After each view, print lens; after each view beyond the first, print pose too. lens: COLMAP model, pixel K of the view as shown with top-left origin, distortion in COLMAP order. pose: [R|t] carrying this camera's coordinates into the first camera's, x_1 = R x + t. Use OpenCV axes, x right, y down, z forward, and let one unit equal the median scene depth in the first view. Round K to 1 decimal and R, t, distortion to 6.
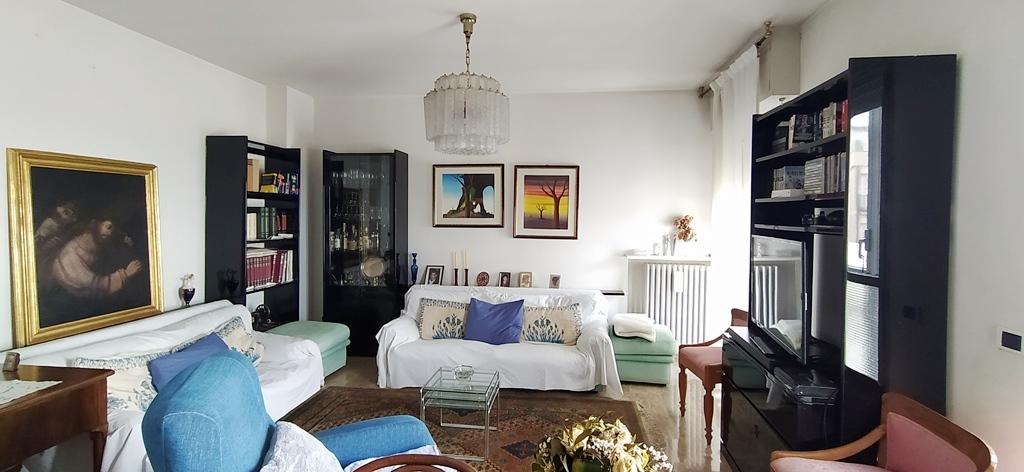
lens RADIAL K [[466.2, 0, 509.9], [0, 466.2, 231.3], [0, 0, 1]] dist [0.001333, 0.000225]
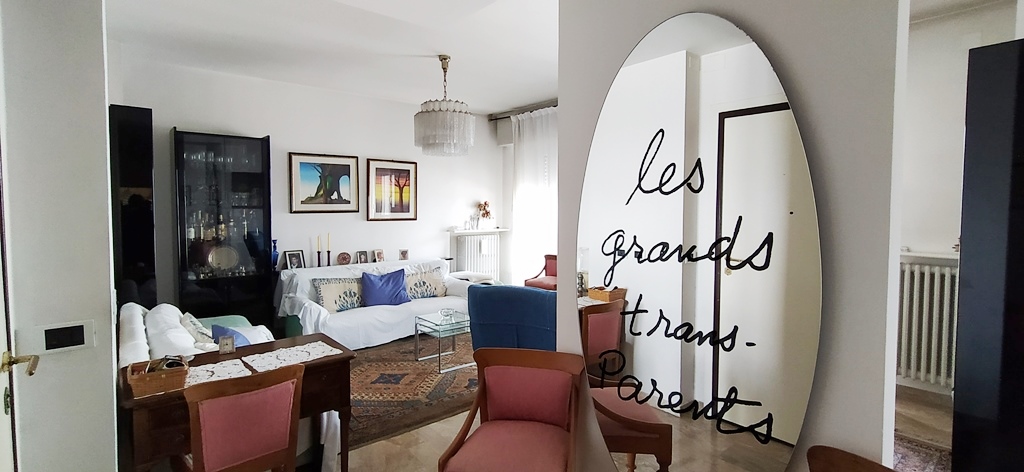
lens RADIAL K [[466.2, 0, 511.5], [0, 466.2, 243.8], [0, 0, 1]] dist [0.001333, 0.000225]
pose [[0.687437, -0.069182, 0.722941, -0.600060], [0.028164, 0.997243, 0.068650, 0.001086], [-0.725697, -0.026831, 0.687491, -0.065979]]
